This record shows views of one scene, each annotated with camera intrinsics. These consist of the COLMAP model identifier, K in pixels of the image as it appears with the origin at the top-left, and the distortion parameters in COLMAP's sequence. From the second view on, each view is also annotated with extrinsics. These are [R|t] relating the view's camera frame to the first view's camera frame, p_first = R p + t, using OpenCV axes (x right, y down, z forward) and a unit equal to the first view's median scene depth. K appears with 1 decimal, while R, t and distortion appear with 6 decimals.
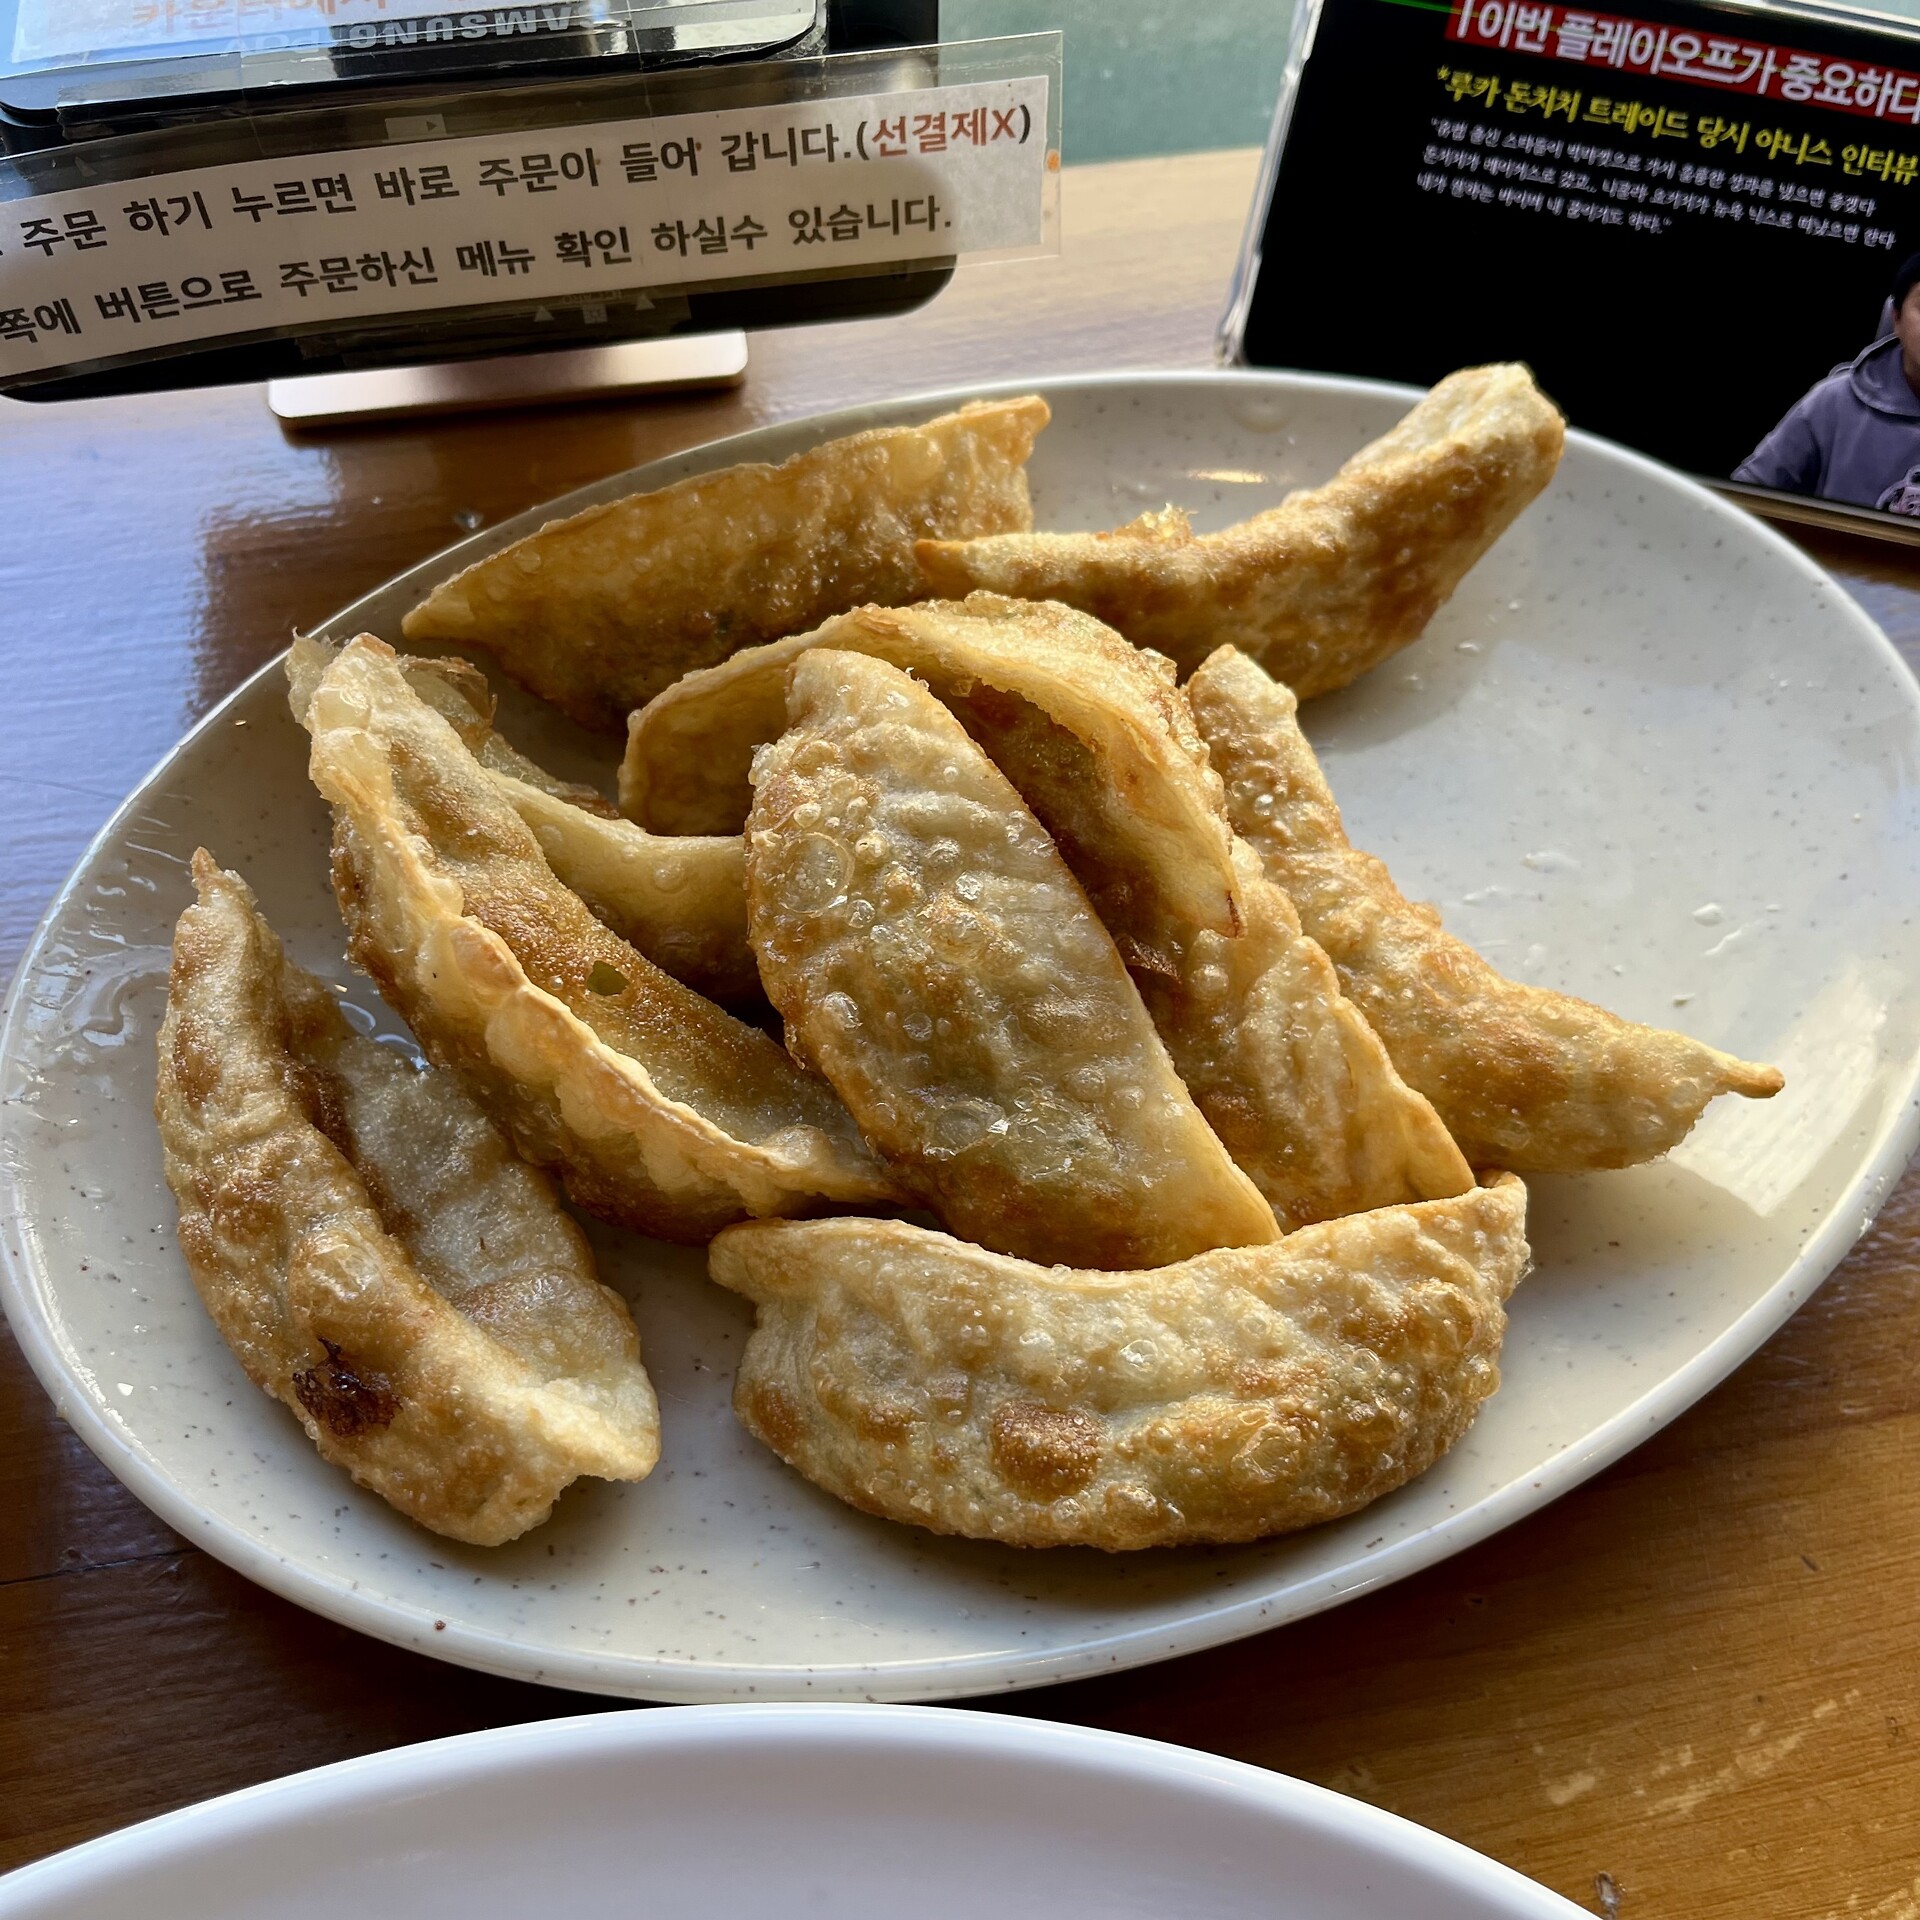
lens RADIAL K [[1863.0, 0, 957.2], [0, 1863.0, 892.1], [0, 0, 1]] dist [0.055934, -0.155854]
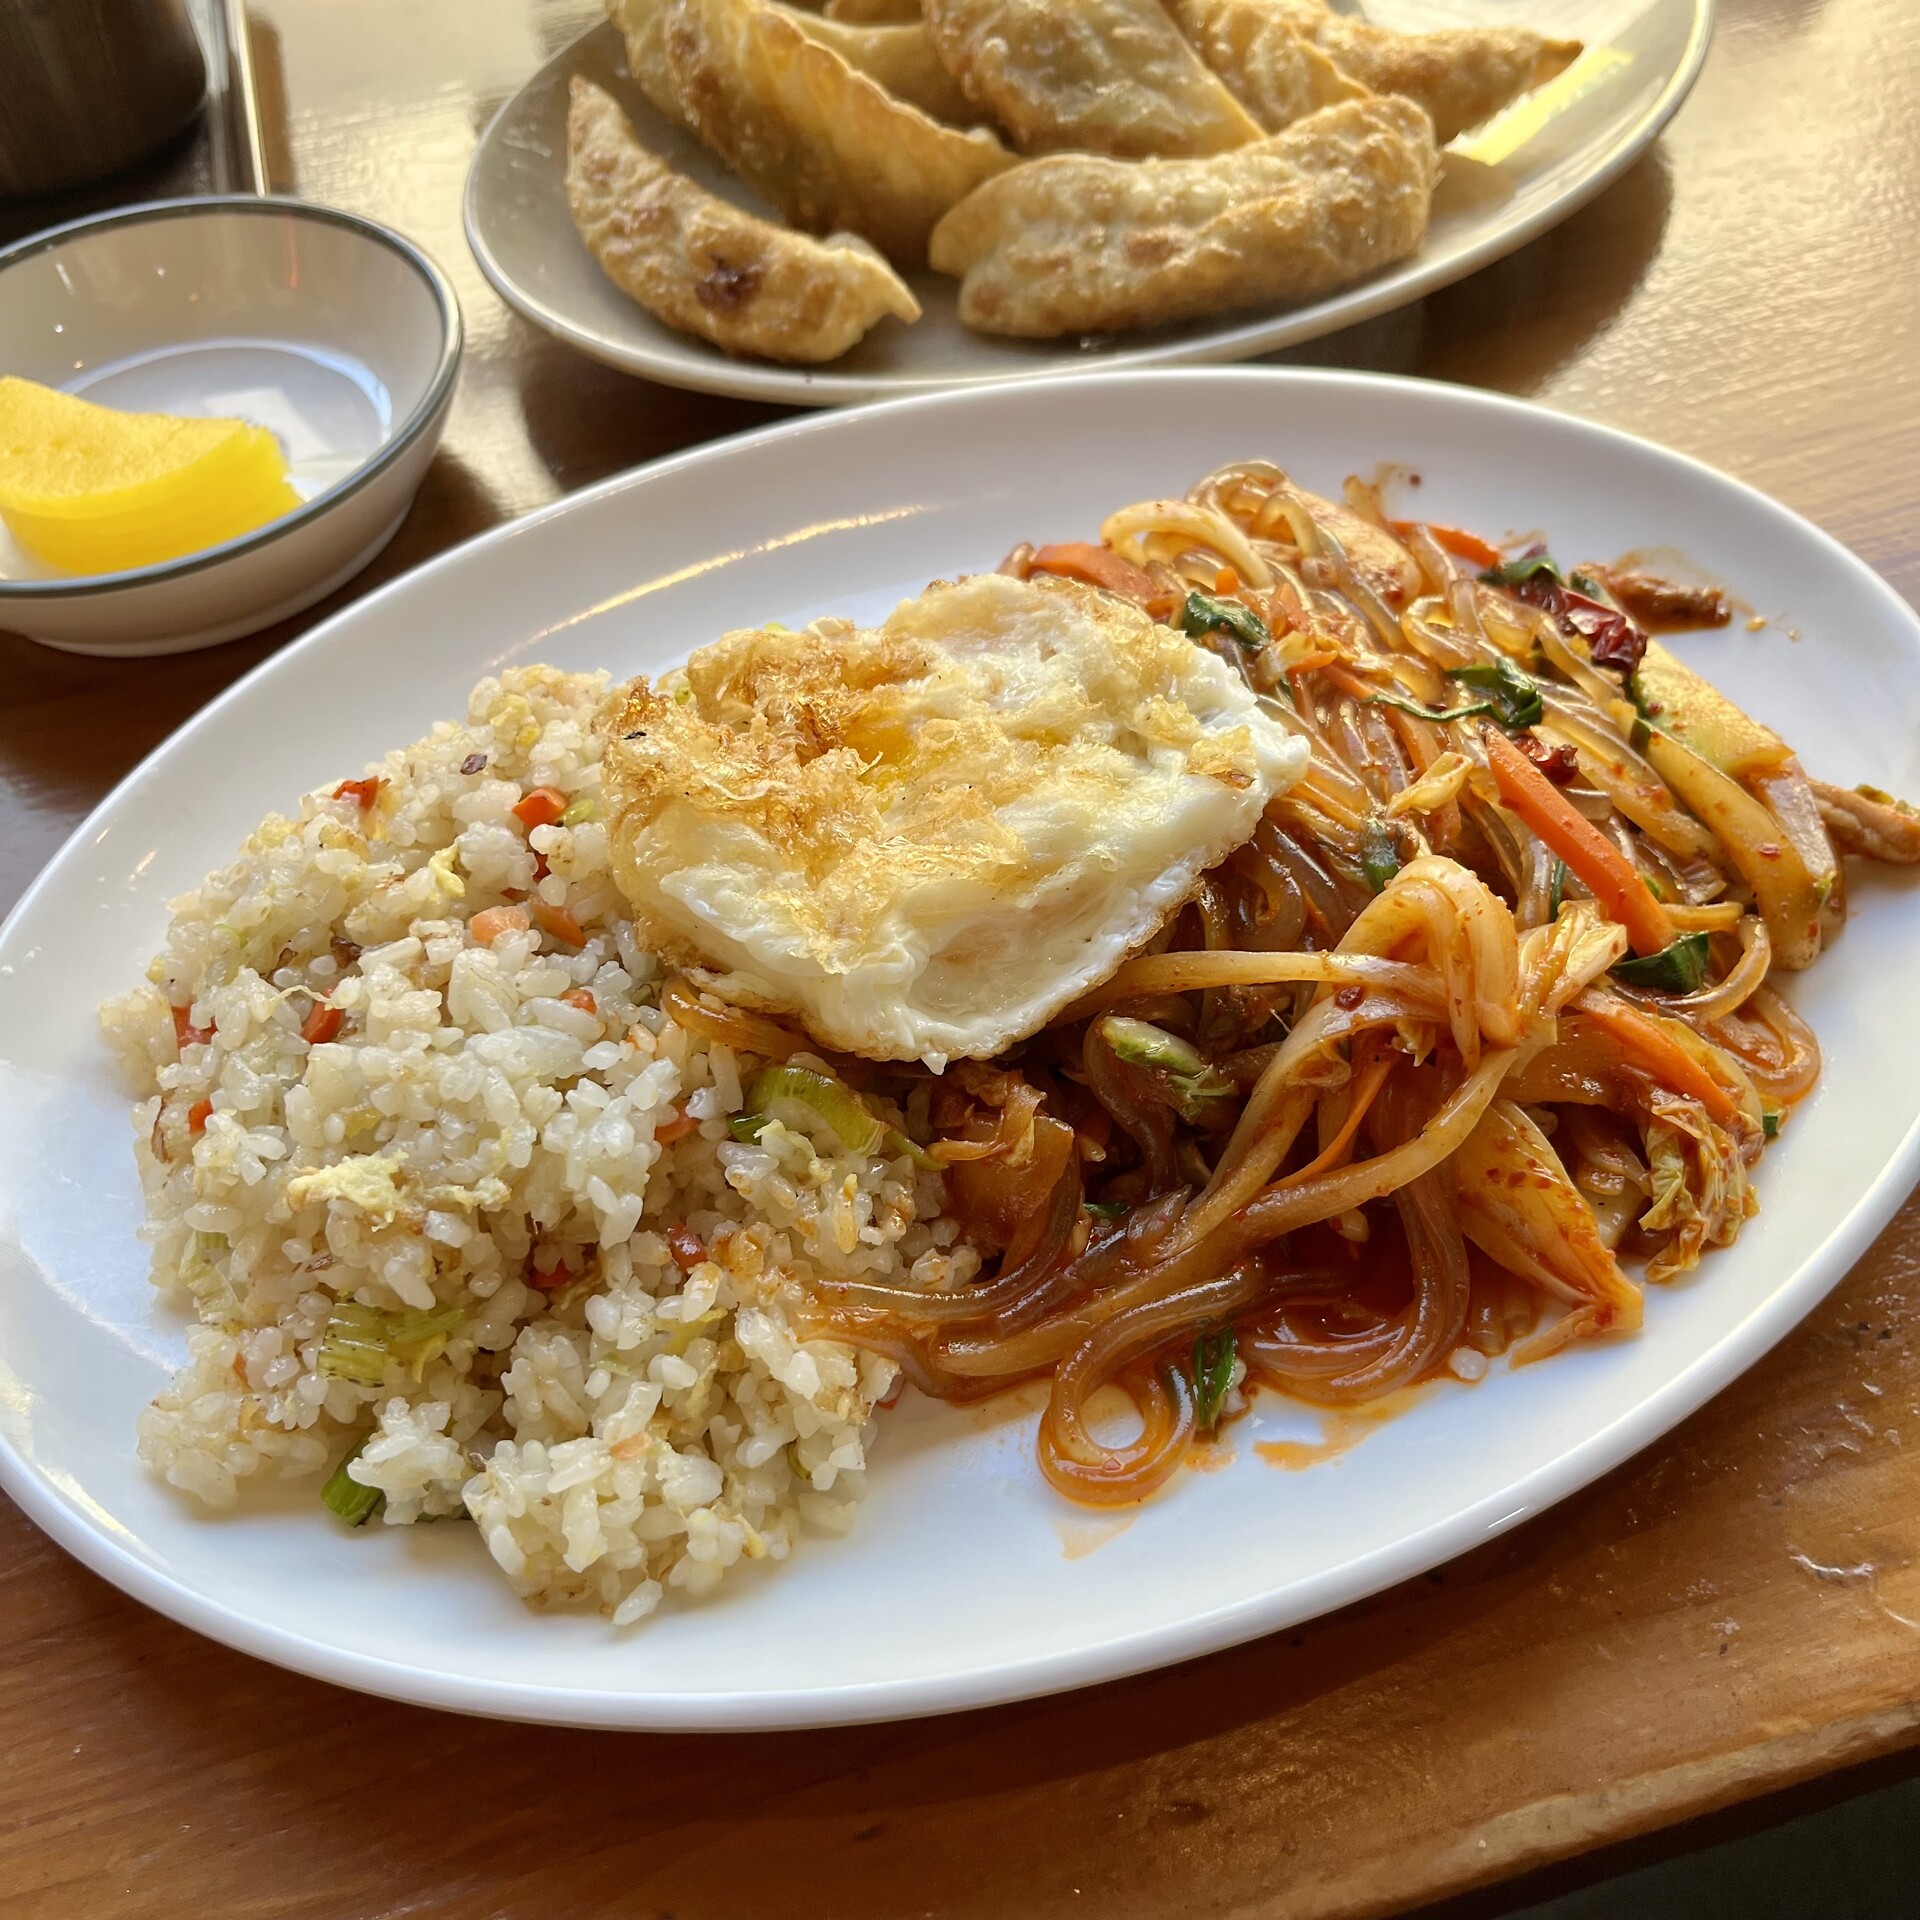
lens RADIAL K [[1894.1, 0, 958.6], [0, 1894.1, 956.4], [0, 0, 1]] dist [0.041022, -0.149541]
pose [[0.992367, -0.122765, -0.011689, -0.146406], [0.121648, 0.990059, -0.070604, 0.811812], [0.020241, 0.068643, 0.997436, -0.507354]]
